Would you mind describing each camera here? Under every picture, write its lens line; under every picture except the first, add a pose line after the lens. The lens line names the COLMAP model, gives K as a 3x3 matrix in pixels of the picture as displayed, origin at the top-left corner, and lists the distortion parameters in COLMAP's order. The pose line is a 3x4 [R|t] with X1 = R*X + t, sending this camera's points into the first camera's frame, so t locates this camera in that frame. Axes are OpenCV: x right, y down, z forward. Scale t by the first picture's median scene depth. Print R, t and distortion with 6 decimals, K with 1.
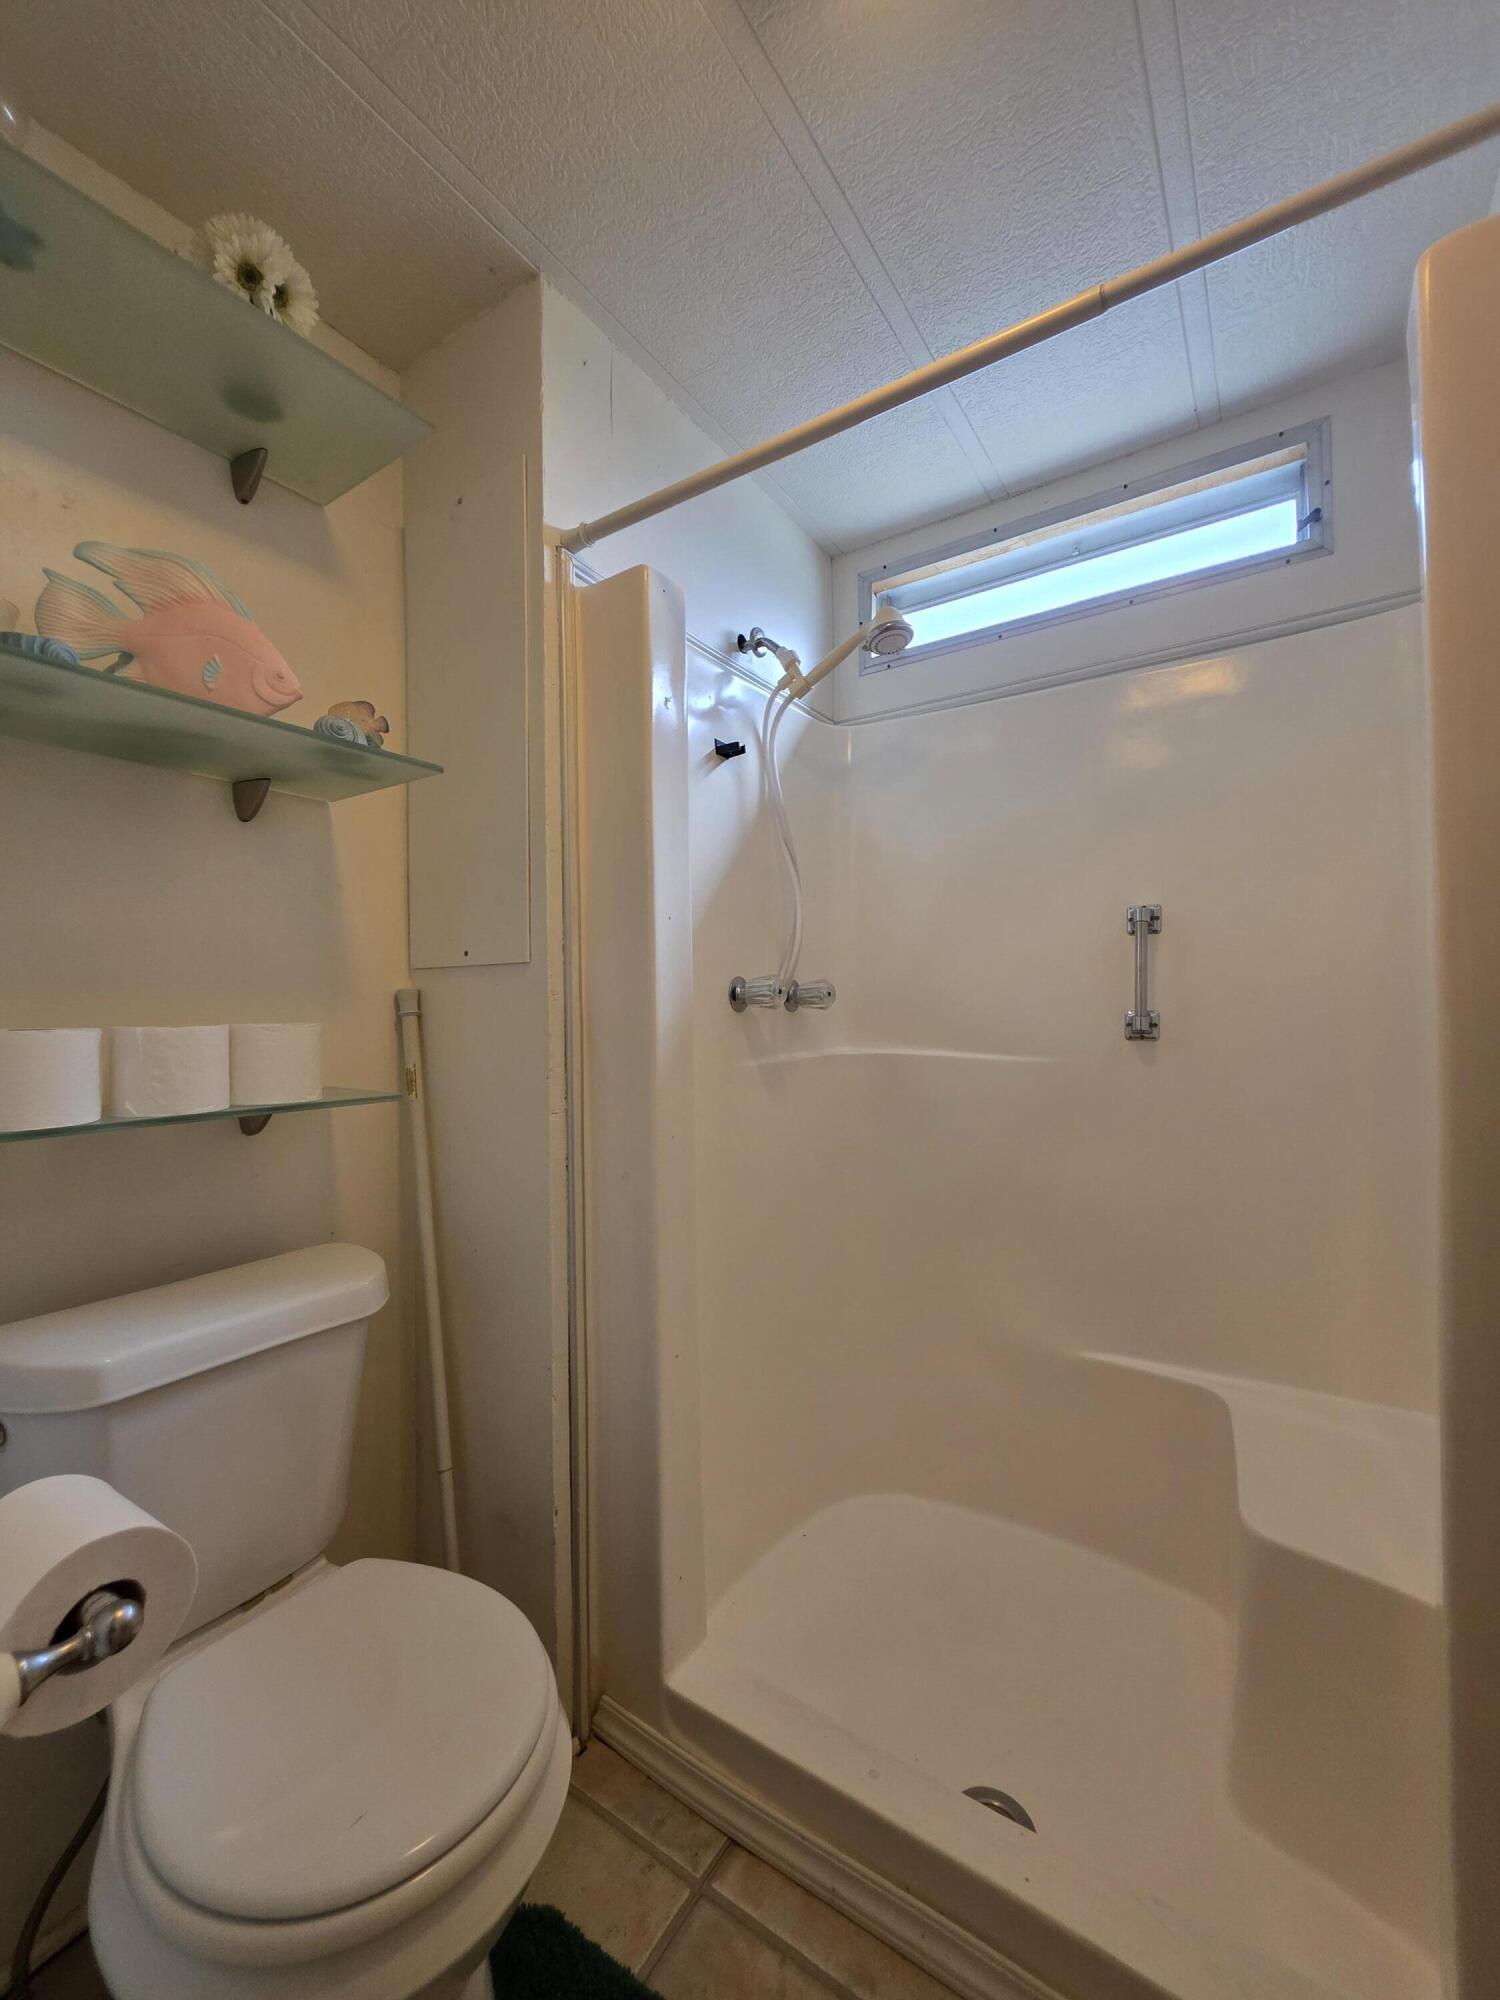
lens RADIAL K [[805.4, 0, 752.4], [0, 805.4, 1013.7], [0, 0, 1]] dist [0.001328, -0.000262]
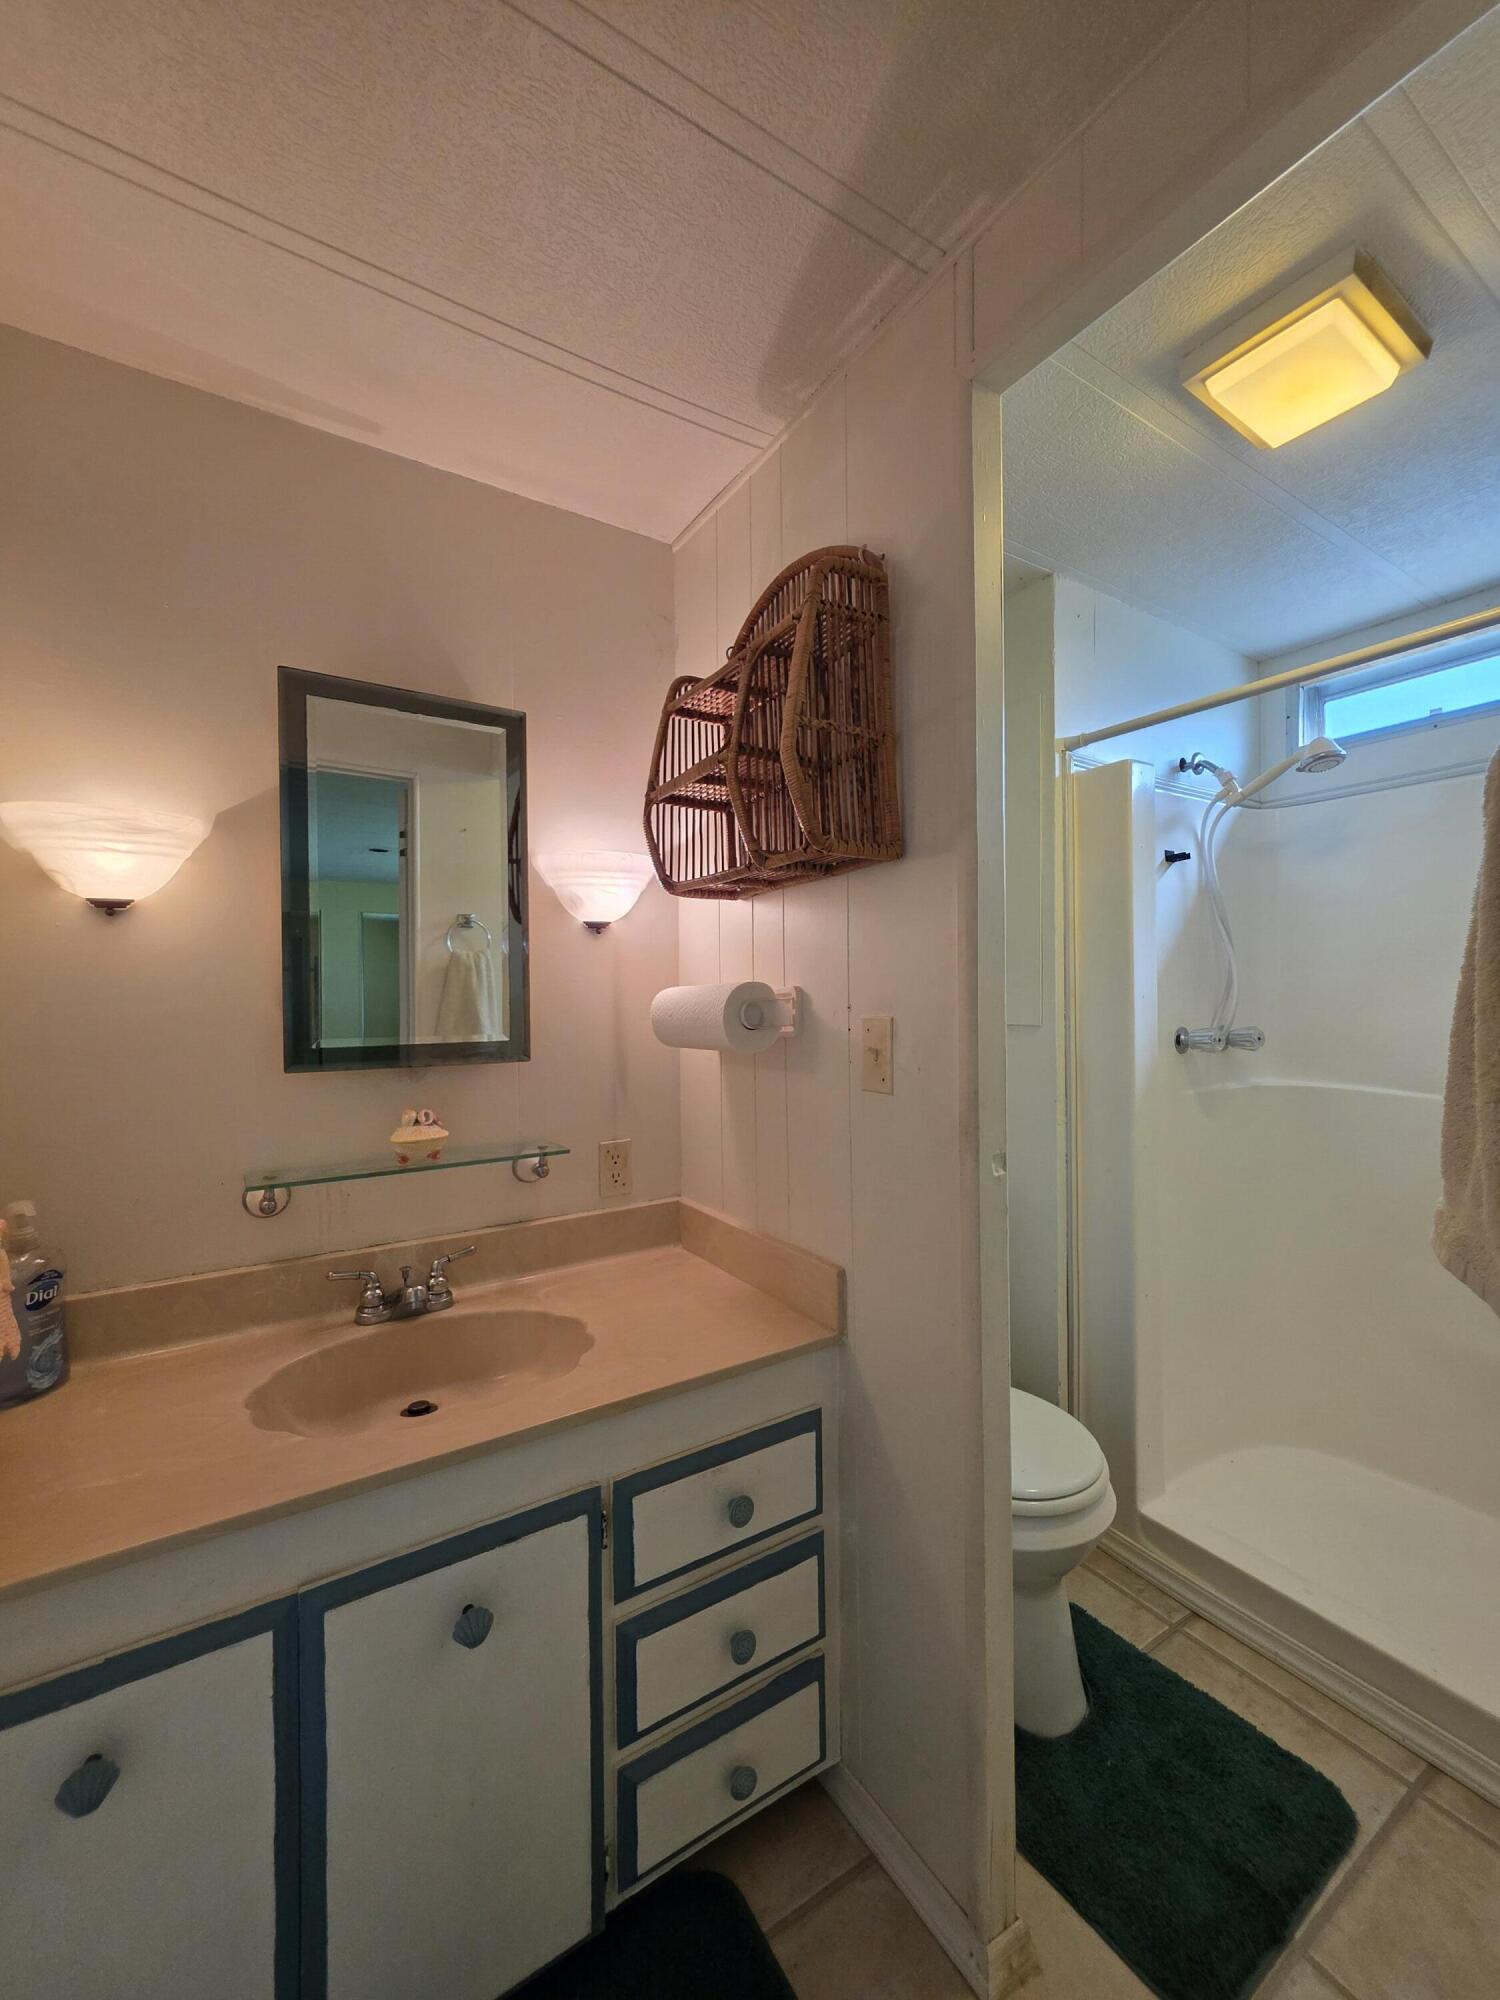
lens RADIAL K [[805.4, 0, 752.4], [0, 805.4, 1013.7], [0, 0, 1]] dist [0.001328, -0.000262]
pose [[0.915494, 0.008597, -0.402240, -0.132449], [-0.002924, 0.999887, 0.014716, -0.086121], [0.402321, -0.012296, 0.915416, -0.502426]]
